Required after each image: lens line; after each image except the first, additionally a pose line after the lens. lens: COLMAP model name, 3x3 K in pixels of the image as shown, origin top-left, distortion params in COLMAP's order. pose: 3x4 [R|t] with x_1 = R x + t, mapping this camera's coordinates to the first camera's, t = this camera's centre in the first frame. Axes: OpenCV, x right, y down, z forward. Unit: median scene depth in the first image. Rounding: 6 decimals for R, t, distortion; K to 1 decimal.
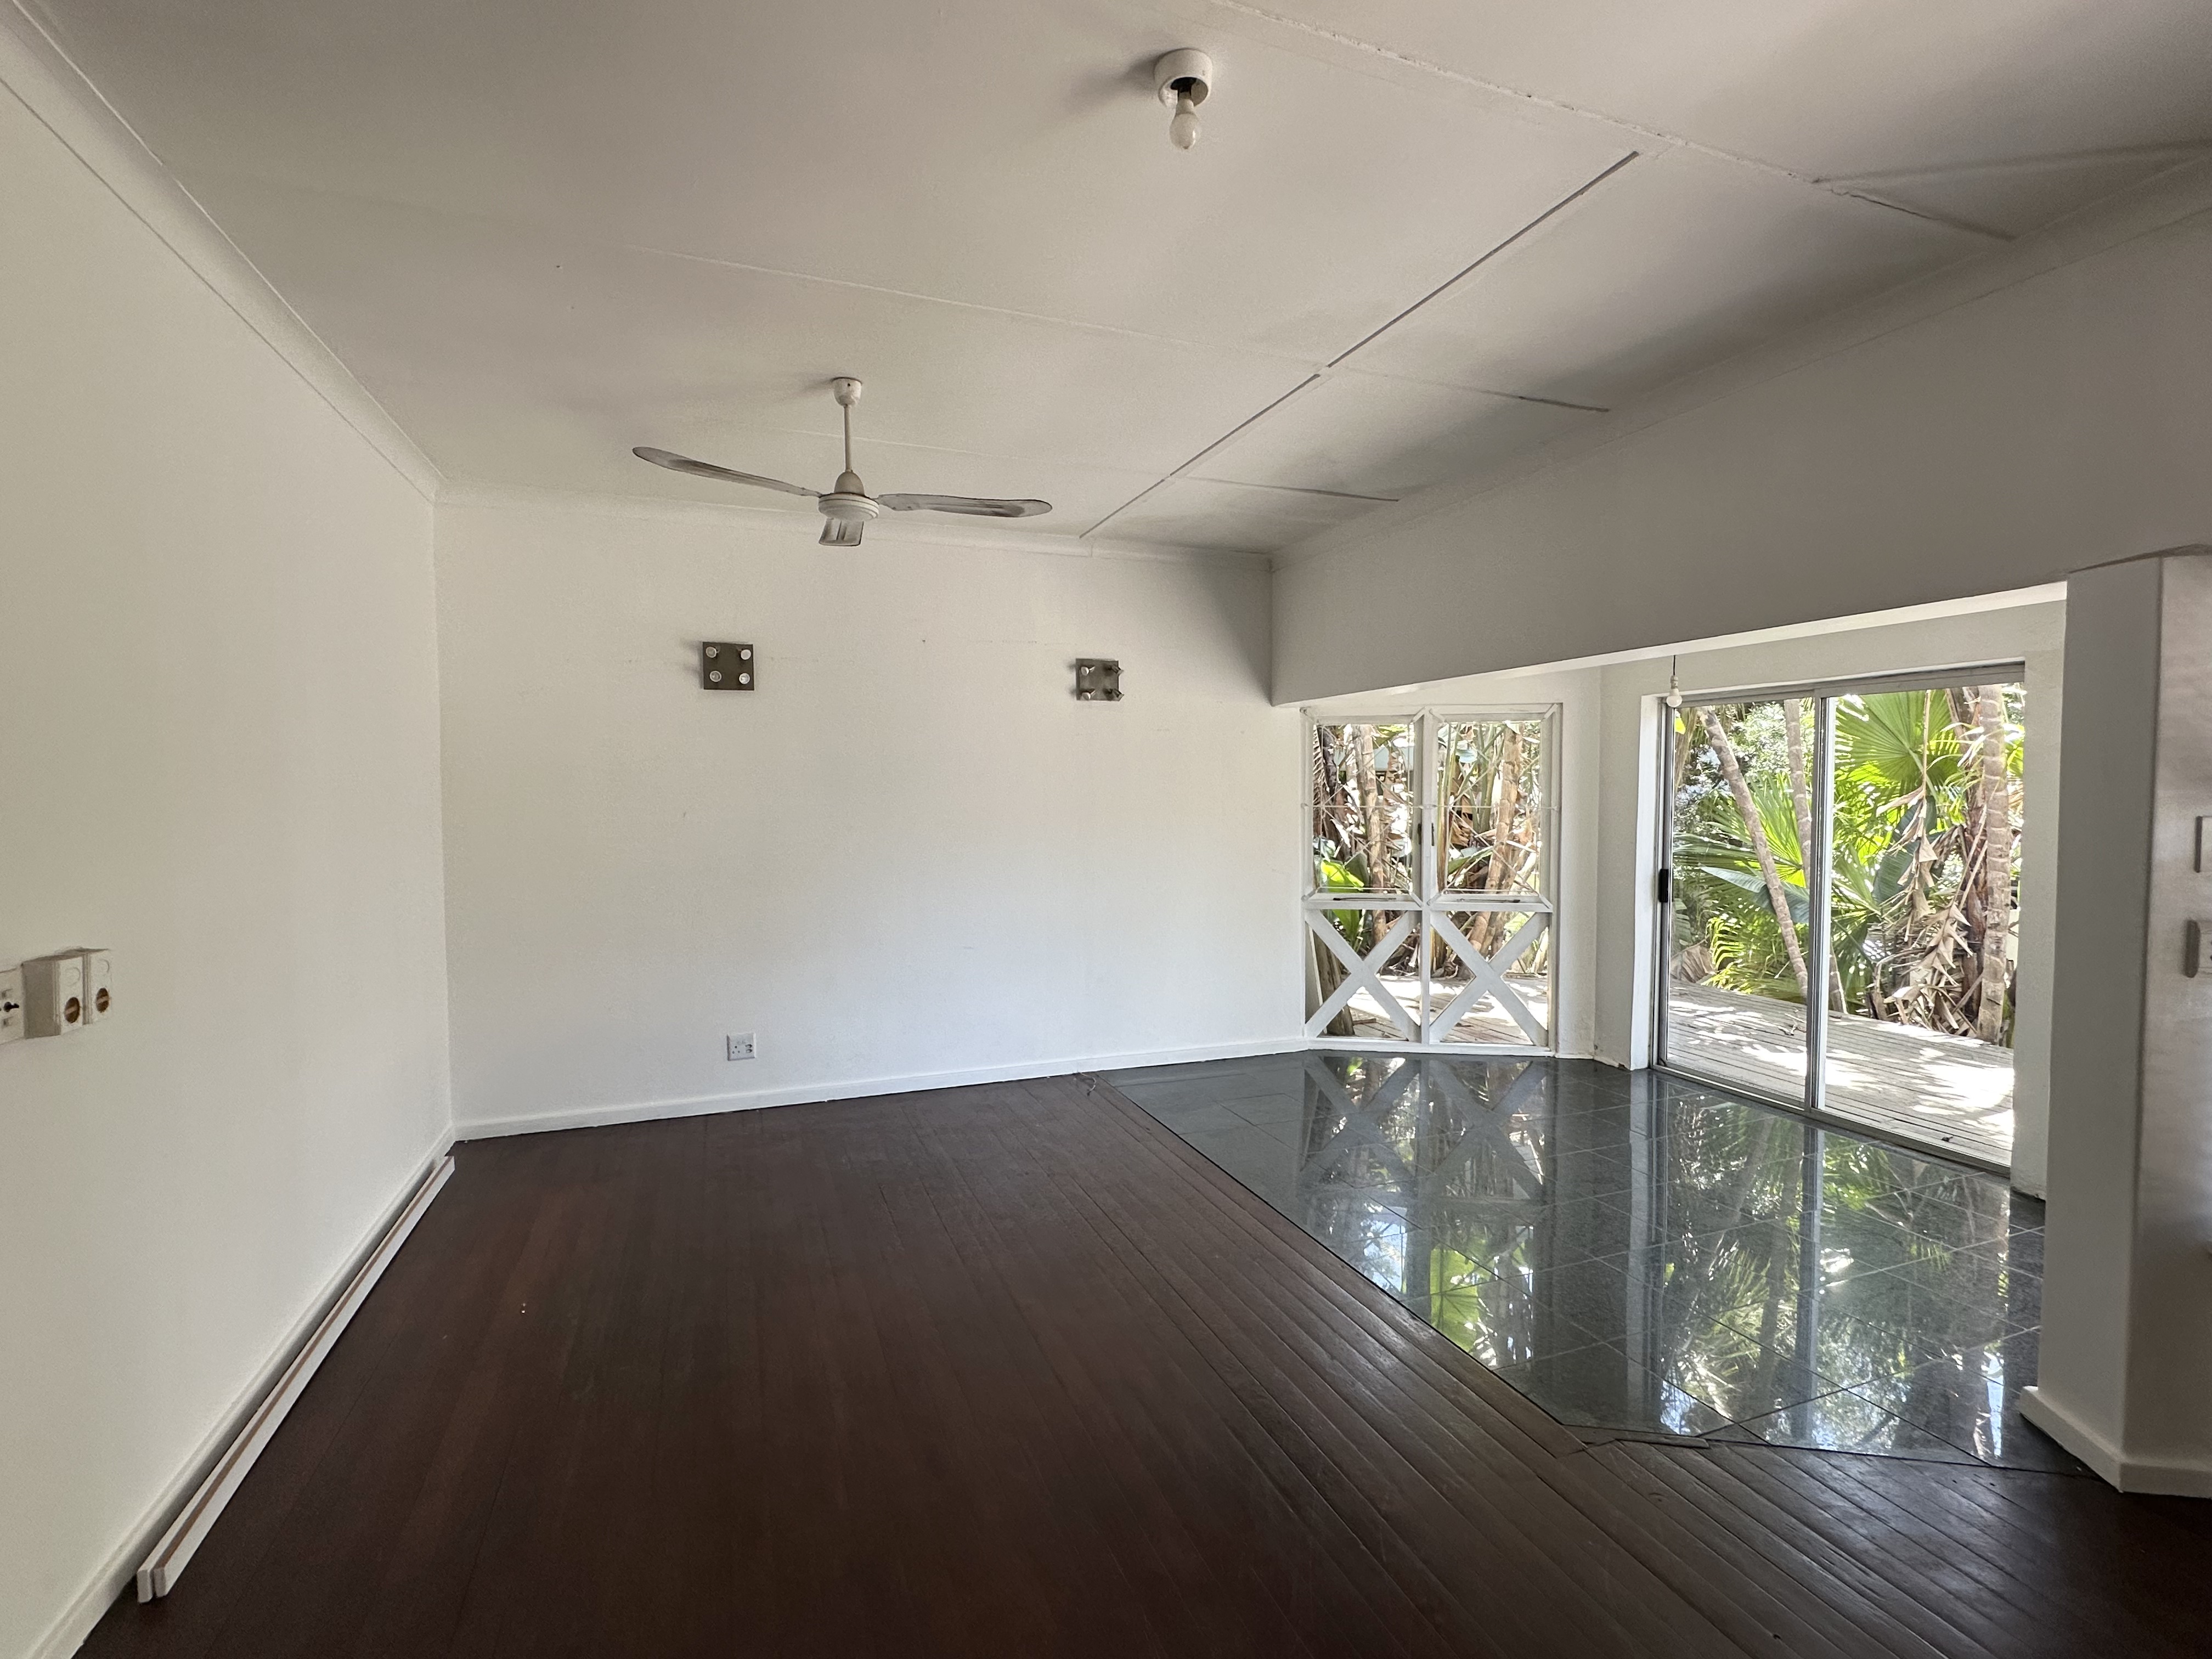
lens RADIAL K [[1019.4, 0, 1106.0], [0, 1019.4, 829.5], [0, 0, 1]] dist [-0.000120, 0.000120]
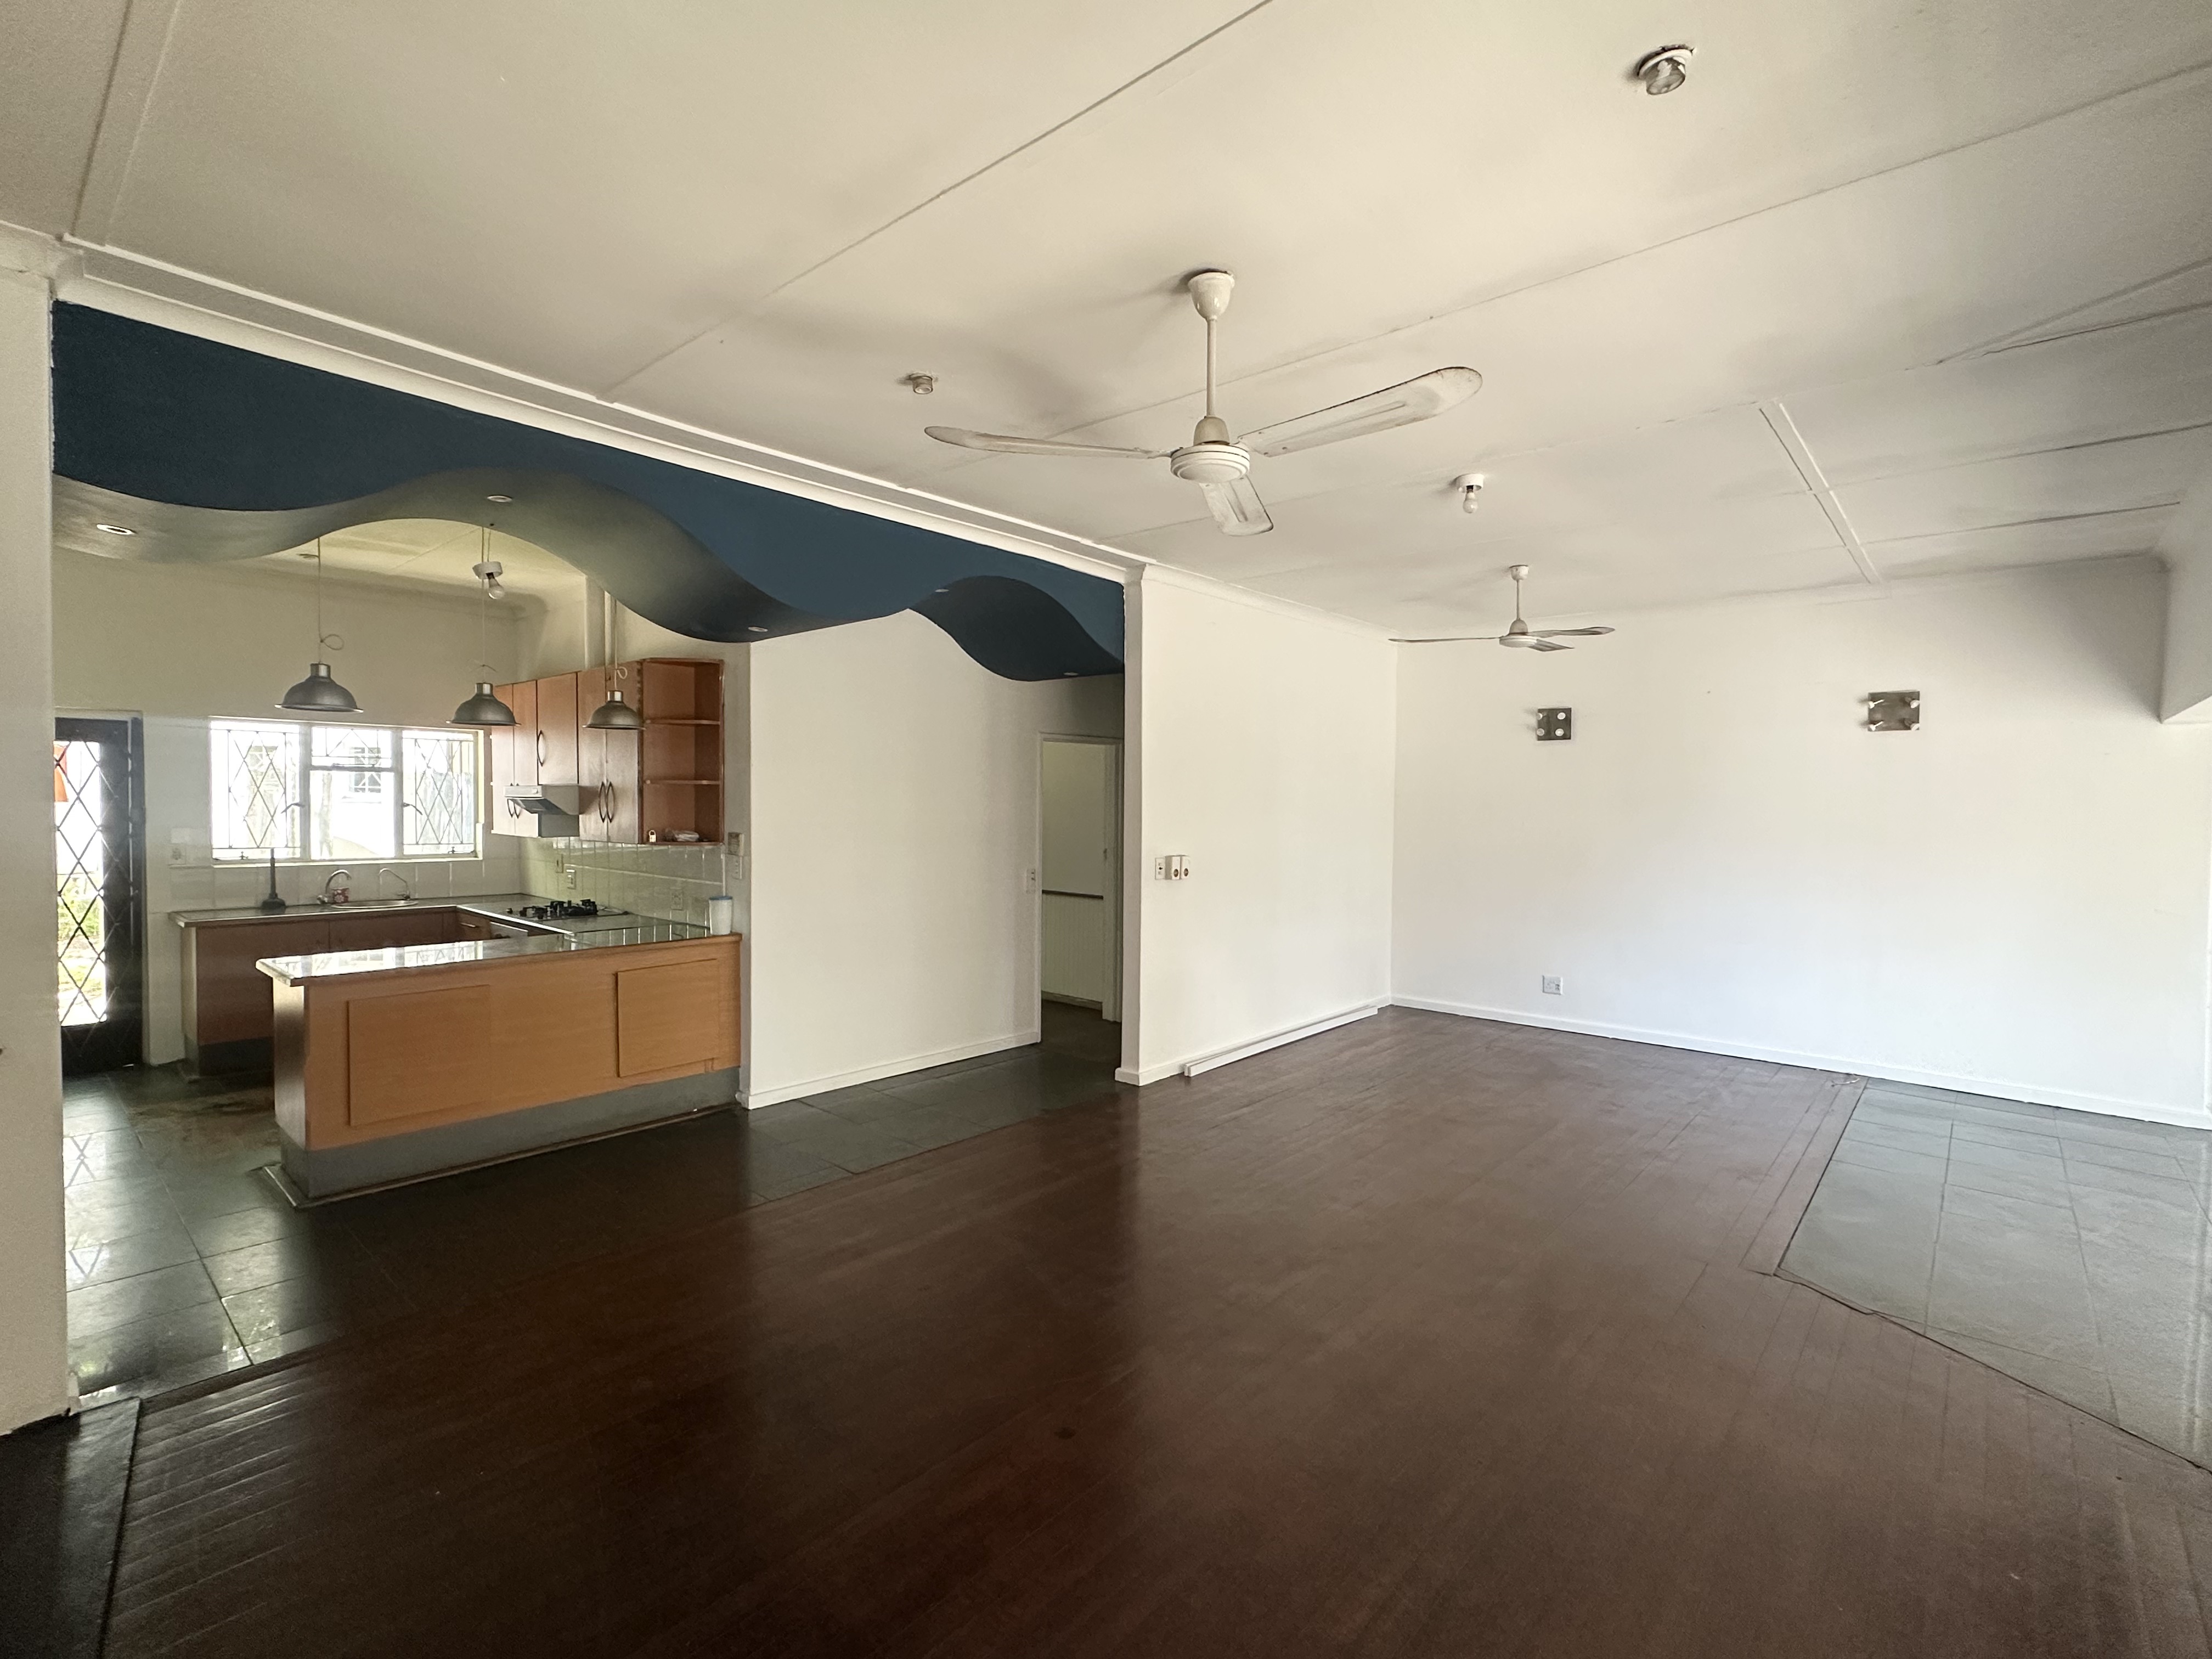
lens RADIAL K [[1019.4, 0, 1106.0], [0, 1019.4, 829.5], [0, 0, 1]] dist [-0.000120, 0.000120]
pose [[0.477736, 0.033311, -0.877872, 0.626458], [-0.047968, 0.998779, 0.011794, 0.005647], [0.877193, 0.036475, 0.478750, -0.268990]]
